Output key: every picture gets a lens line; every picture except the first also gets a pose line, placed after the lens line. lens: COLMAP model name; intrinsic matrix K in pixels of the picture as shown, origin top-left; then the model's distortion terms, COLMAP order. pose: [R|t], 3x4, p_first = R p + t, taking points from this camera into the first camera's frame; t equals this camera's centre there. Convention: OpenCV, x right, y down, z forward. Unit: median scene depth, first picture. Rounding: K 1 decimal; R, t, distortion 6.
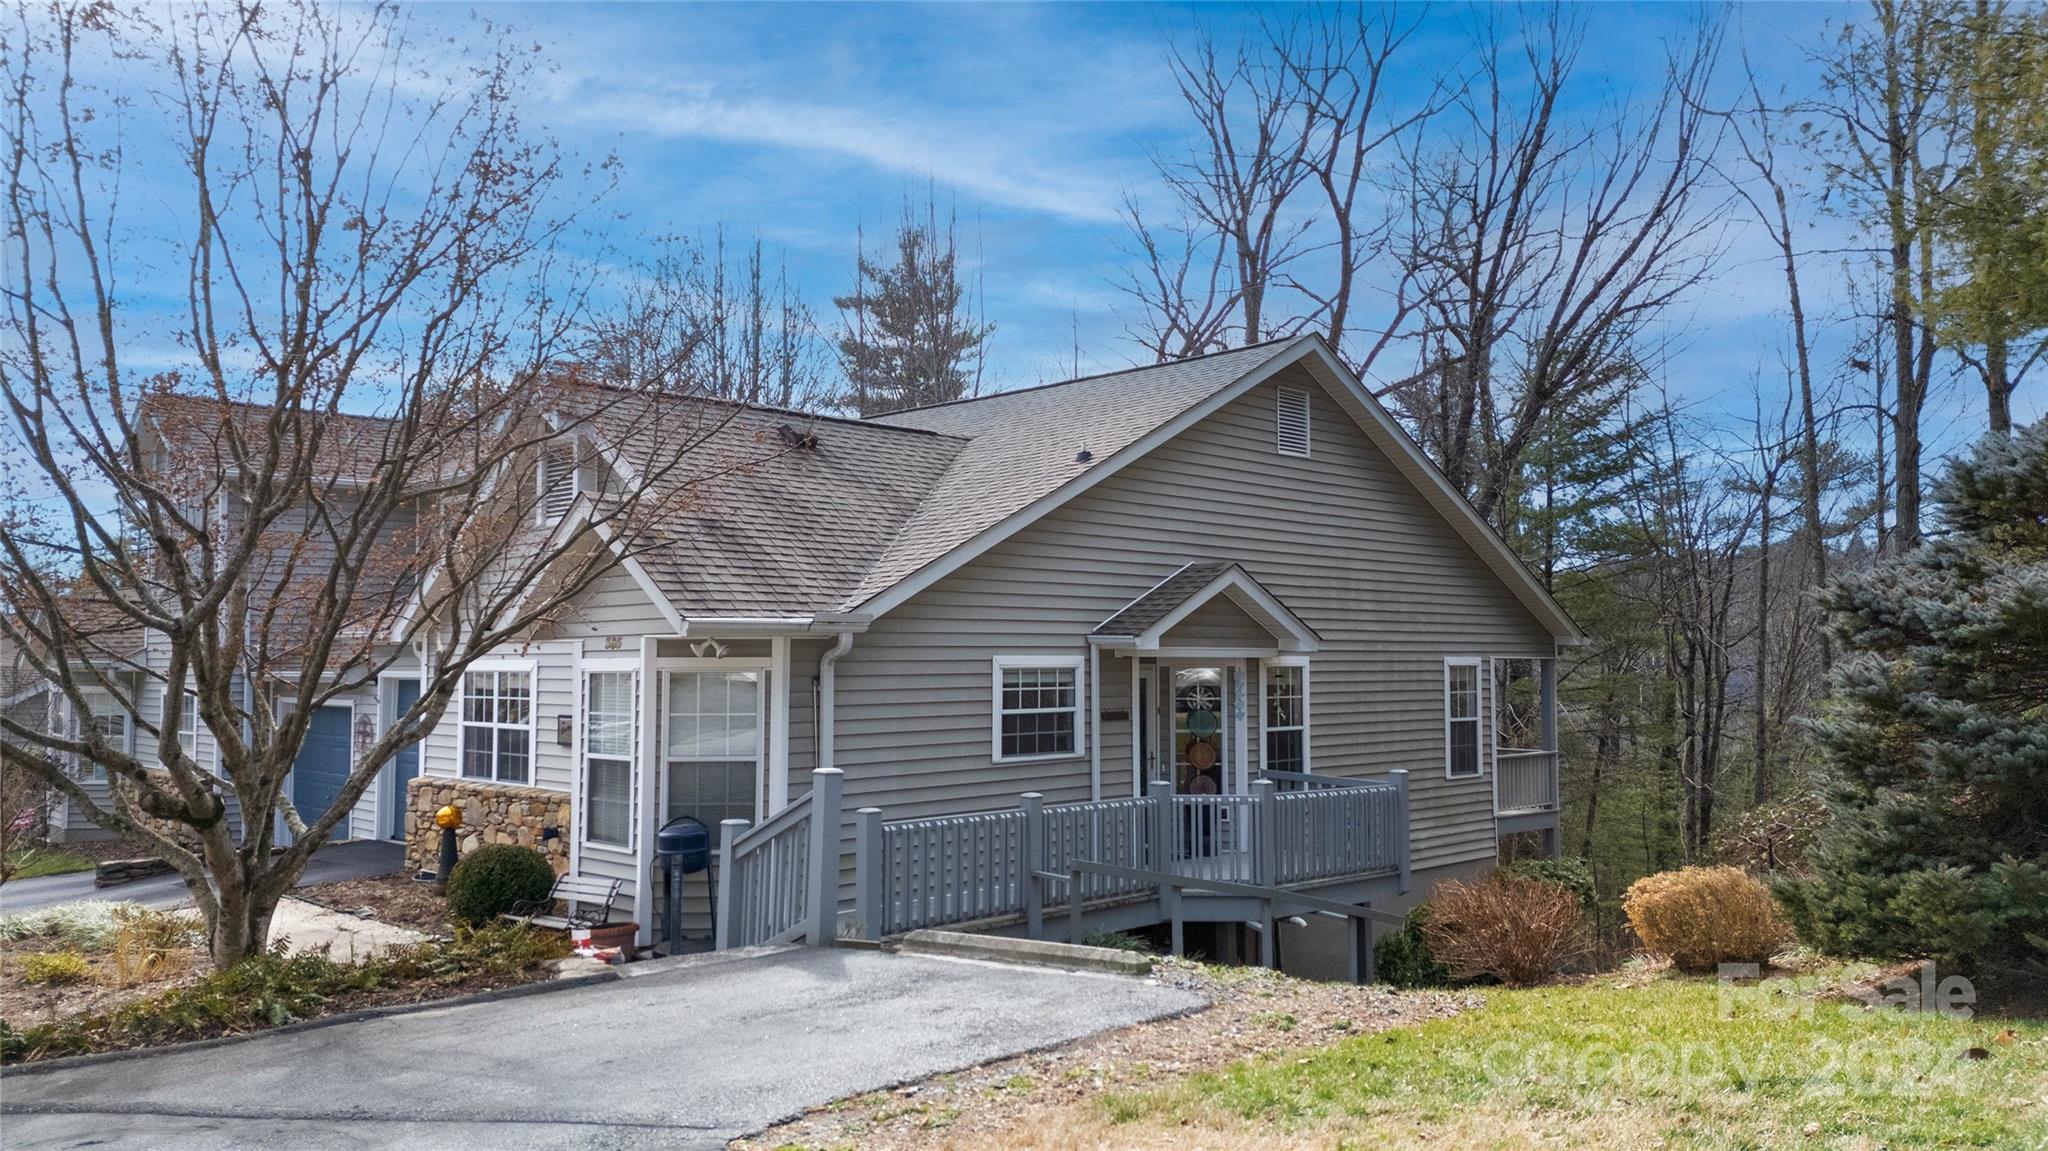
lens RADIAL K [[1487.1, 0, 1024.0], [0, 1487.1, 575.5], [0, 0, 1]] dist [0.111817, -0.143680]
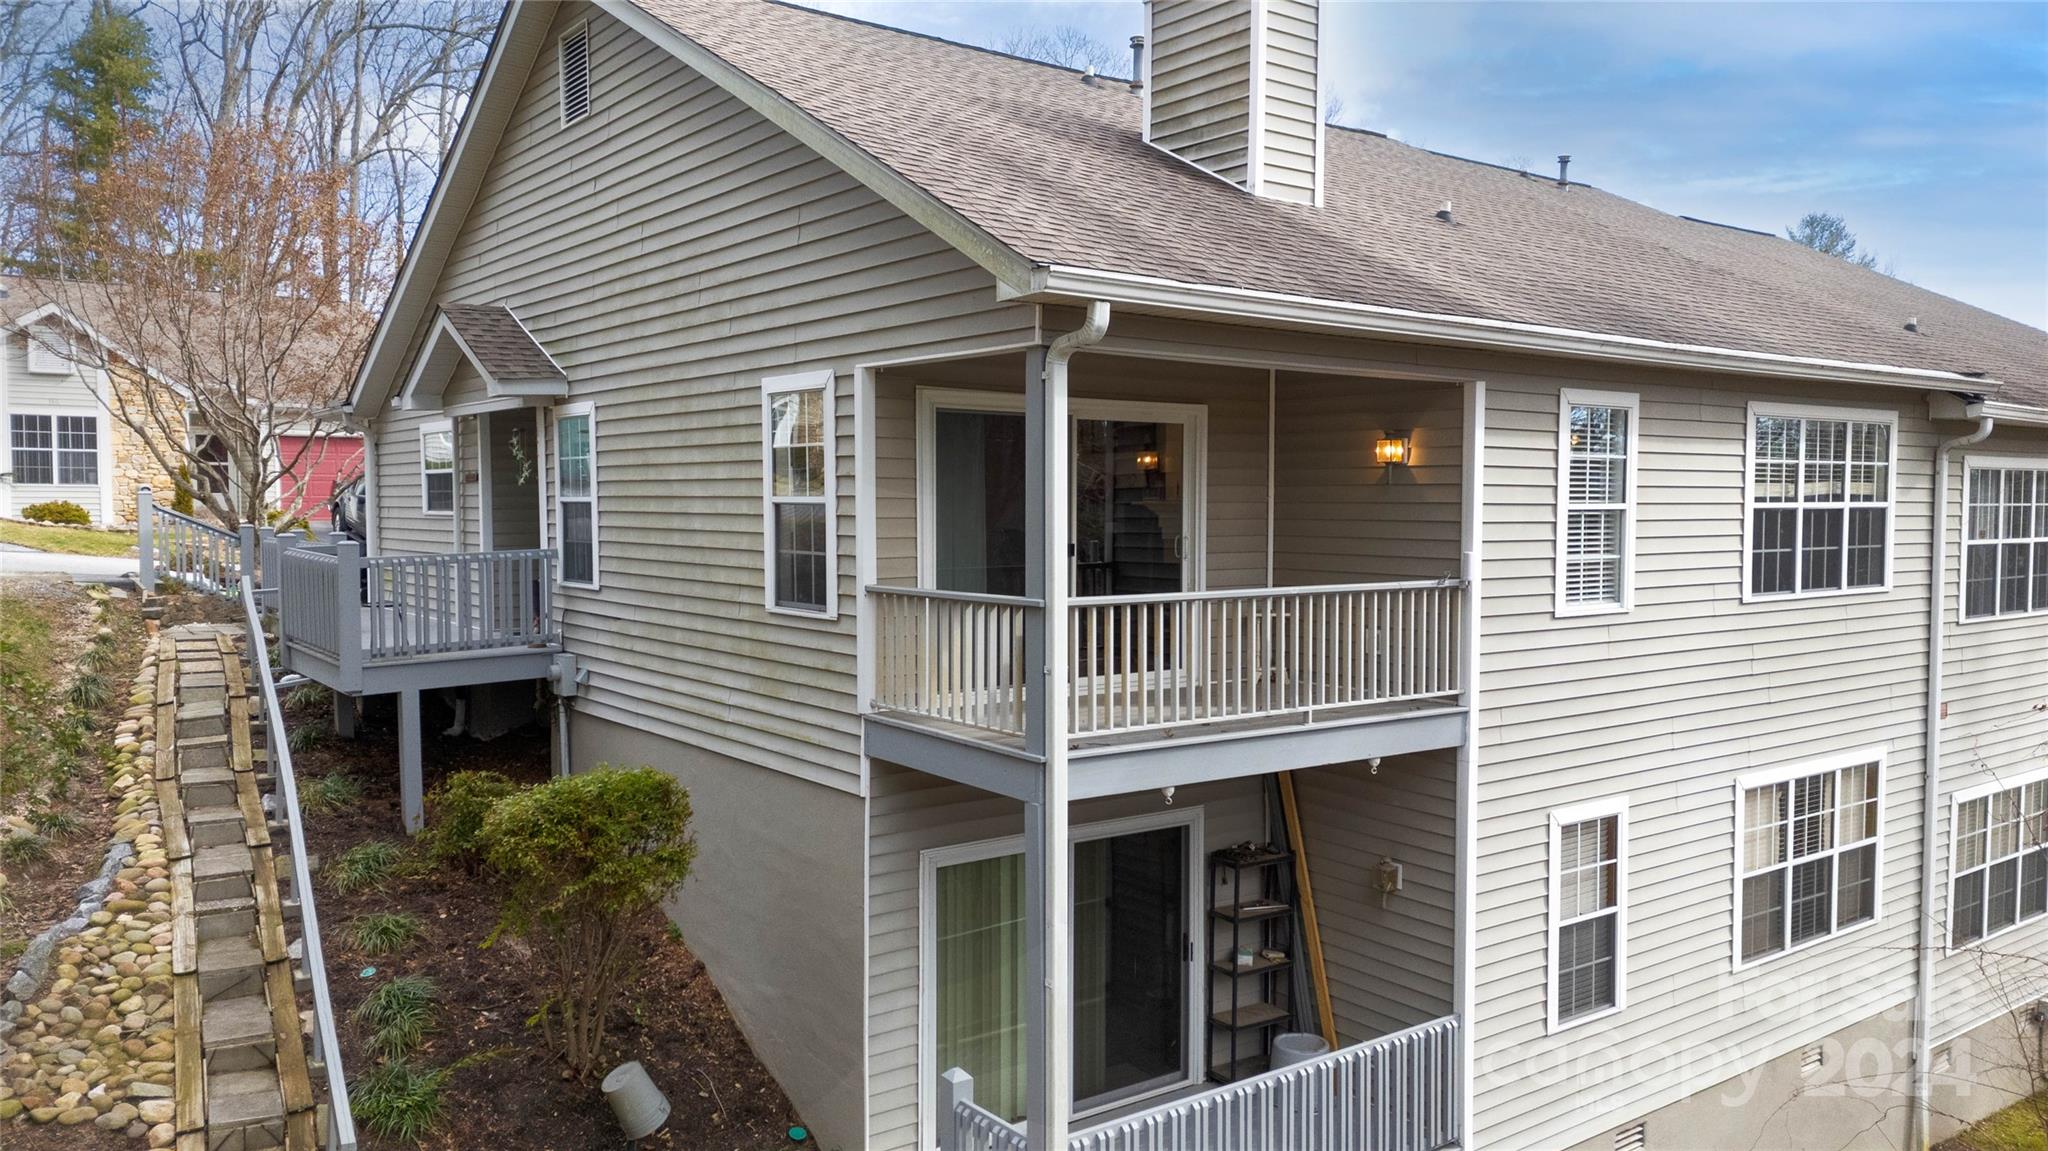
lens RADIAL K [[1487.1, 0, 1024.0], [0, 1487.1, 575.5], [0, 0, 1]] dist [0.111817, -0.143680]
pose [[-0.130424, 0.053189, -0.990031, 1.015731], [0.057193, 0.997301, 0.046045, 0.134213], [0.989807, -0.050618, -0.133114, 1.491221]]
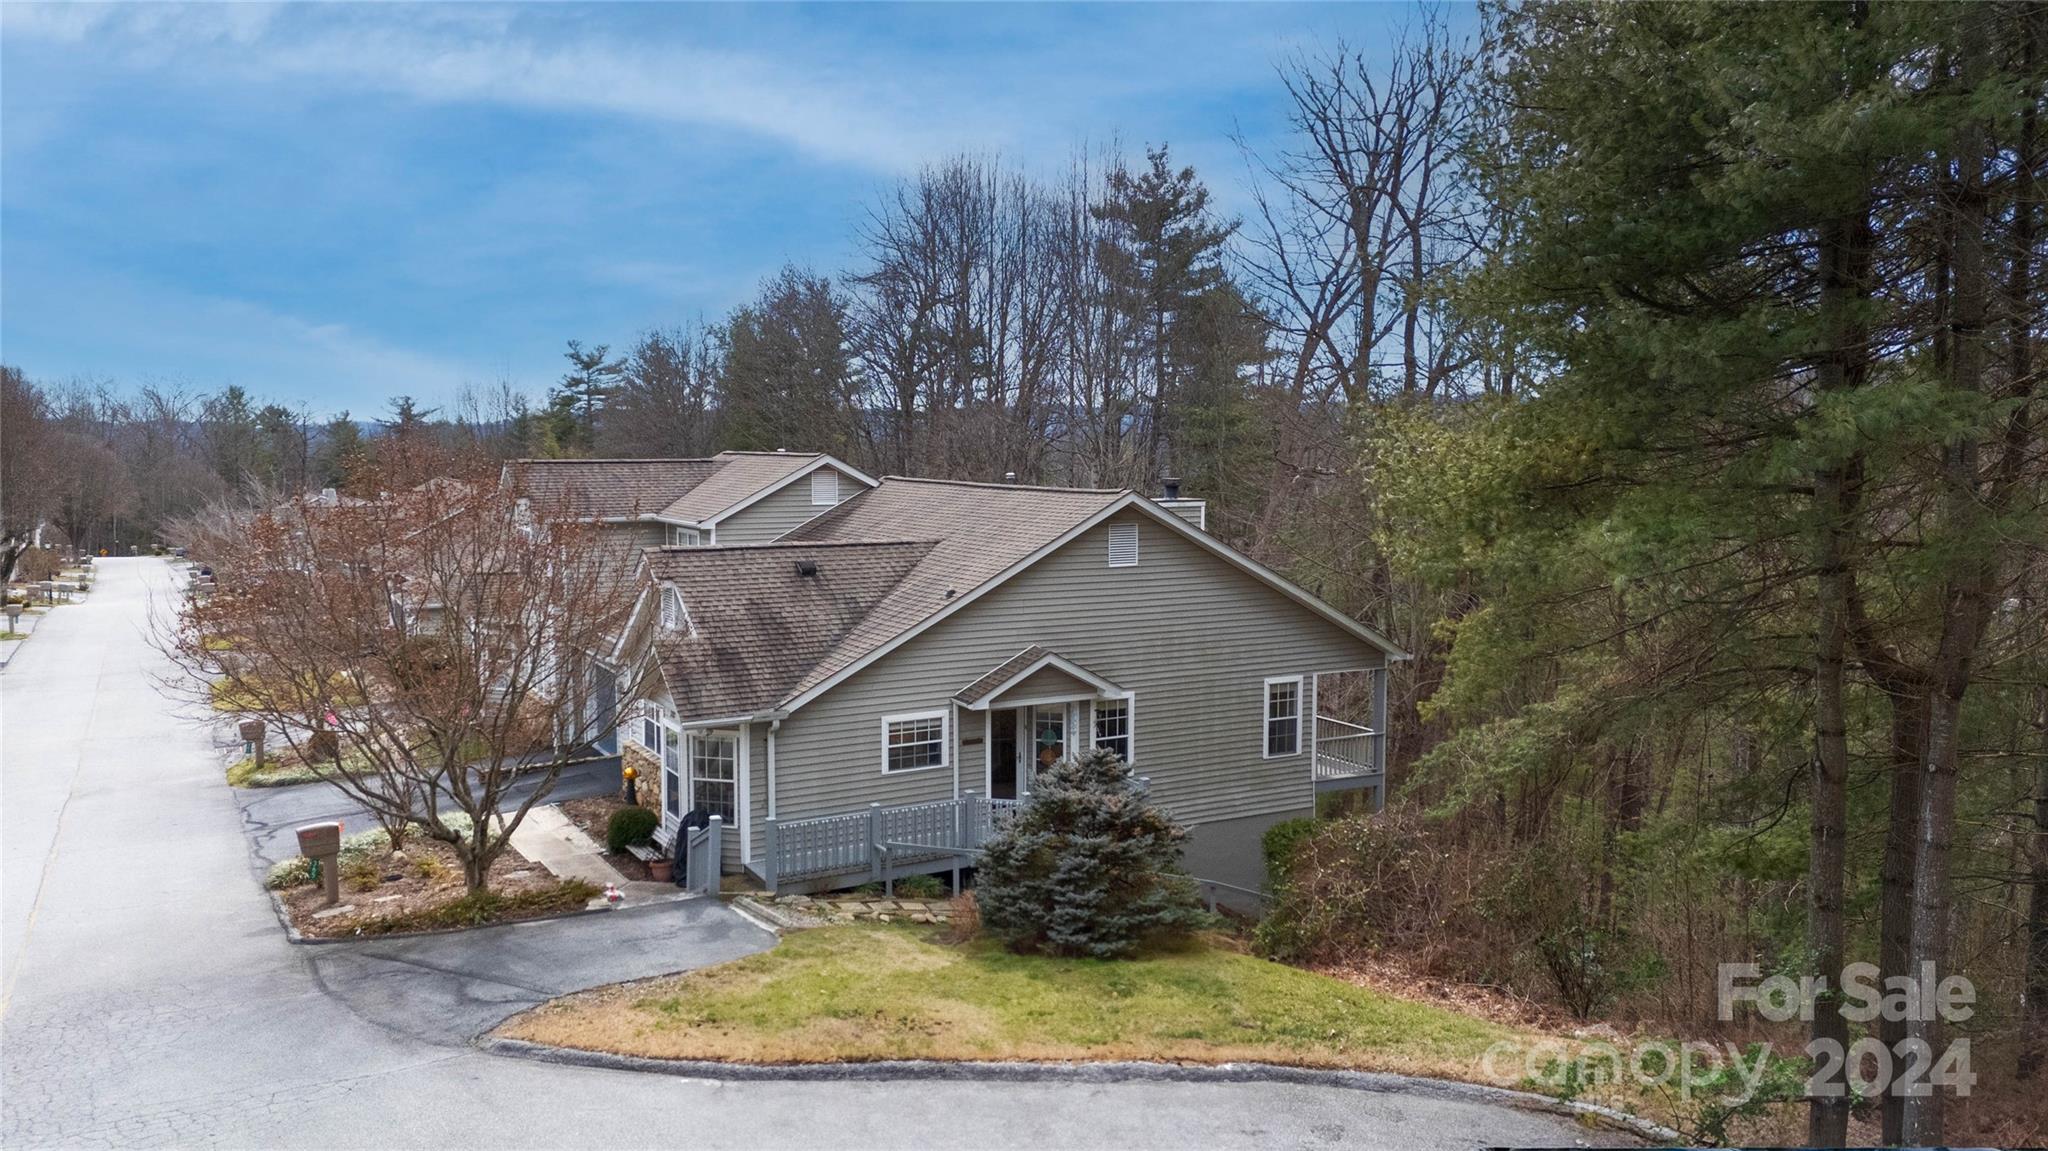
lens RADIAL K [[1487.1, 0, 1024.0], [0, 1487.1, 575.5], [0, 0, 1]] dist [0.111817, -0.143680]
pose [[0.961206, 0.030628, -0.274126, 0.585792], [0.013827, 0.987216, 0.158784, -0.368232], [0.275485, -0.156415, 0.948495, -0.586835]]
